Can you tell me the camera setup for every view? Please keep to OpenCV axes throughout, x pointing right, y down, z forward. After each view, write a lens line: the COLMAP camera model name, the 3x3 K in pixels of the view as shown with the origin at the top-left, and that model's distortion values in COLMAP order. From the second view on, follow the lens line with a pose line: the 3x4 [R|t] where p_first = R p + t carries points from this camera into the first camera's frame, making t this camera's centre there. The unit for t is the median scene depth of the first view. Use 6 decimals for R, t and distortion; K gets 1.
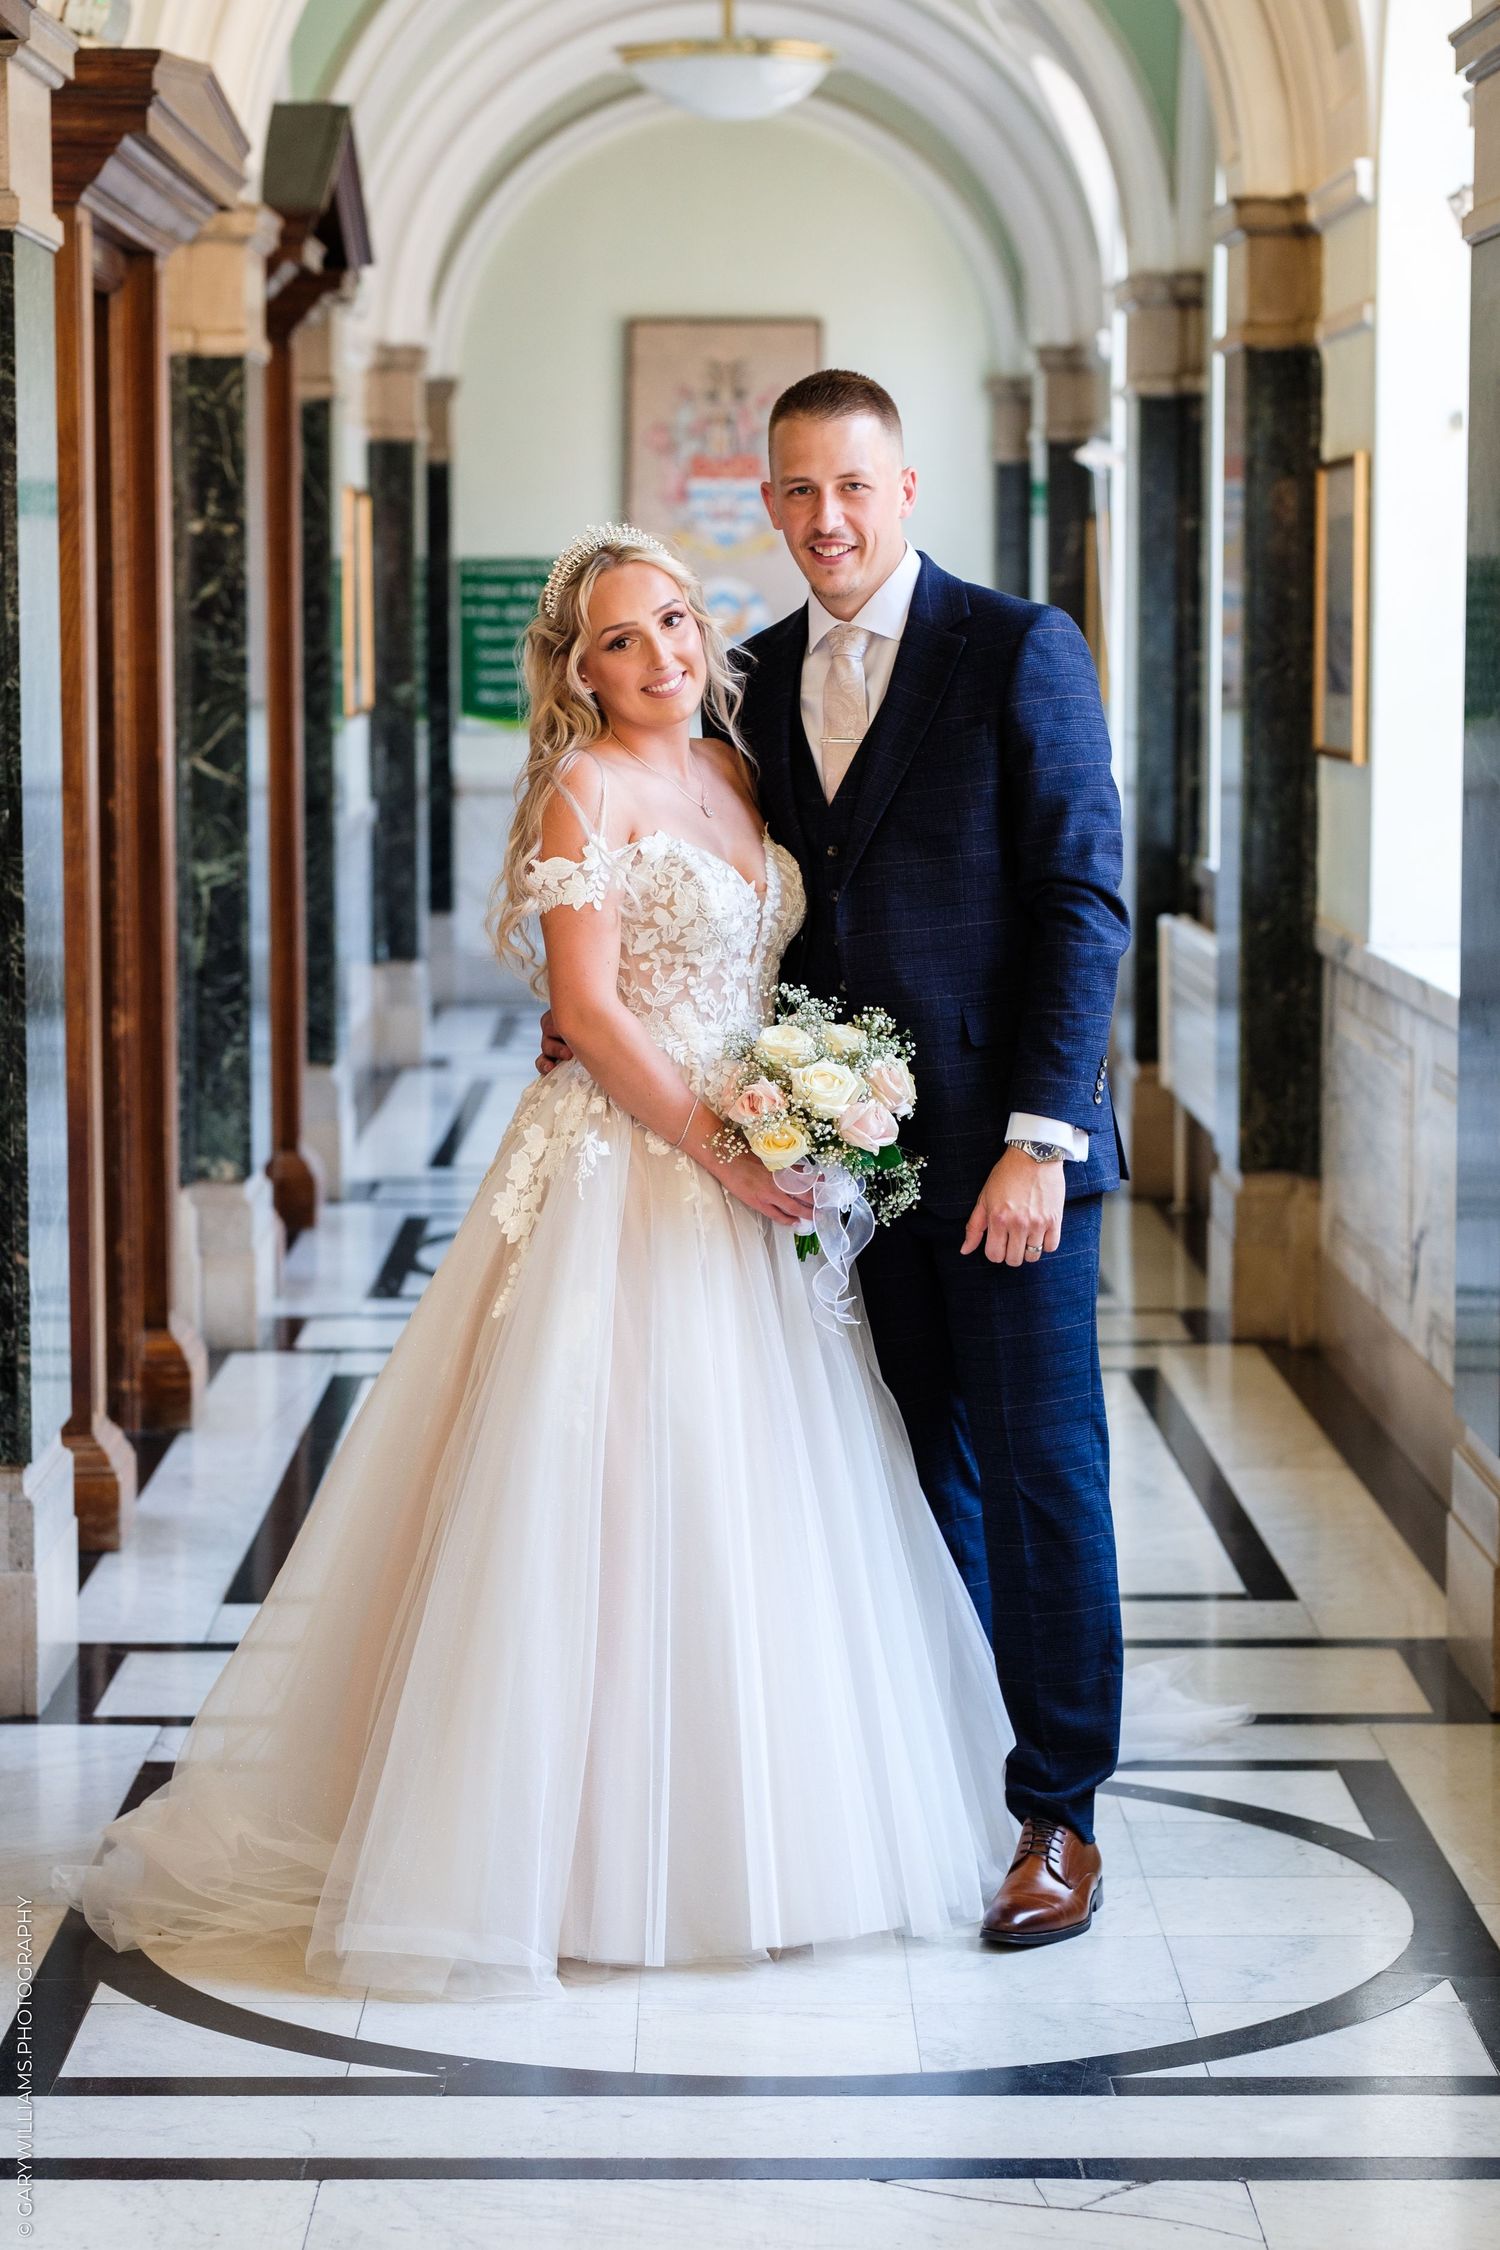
lens RADIAL K [[5527.4, 0, 693.7], [0, 5527.4, 1201.8], [0, 0, 1]] dist [0.061844, -0.305553]
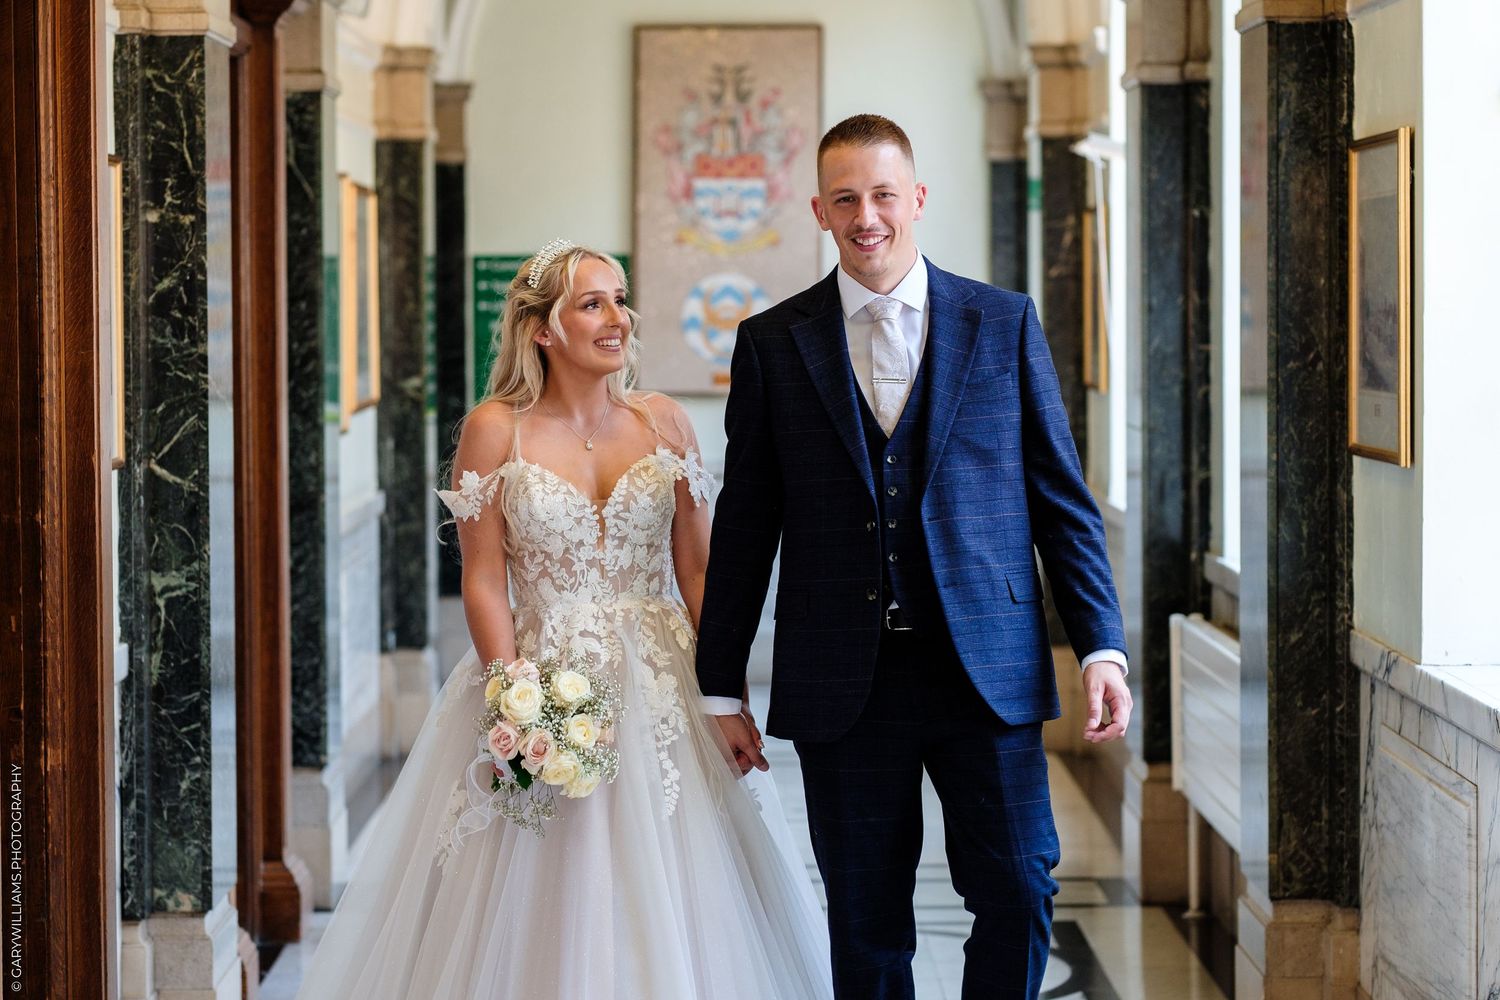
lens RADIAL K [[3685.0, 0, 750.0], [0, 3685.0, 500.0], [0, 0, 1]] dist [0.061844, -0.305553]
pose [[0.999988, -0.004798, -0.001114, 0.012048], [0.004730, 0.998499, -0.054557, -0.039122], [0.001374, 0.054551, 0.998510, 0.375581]]
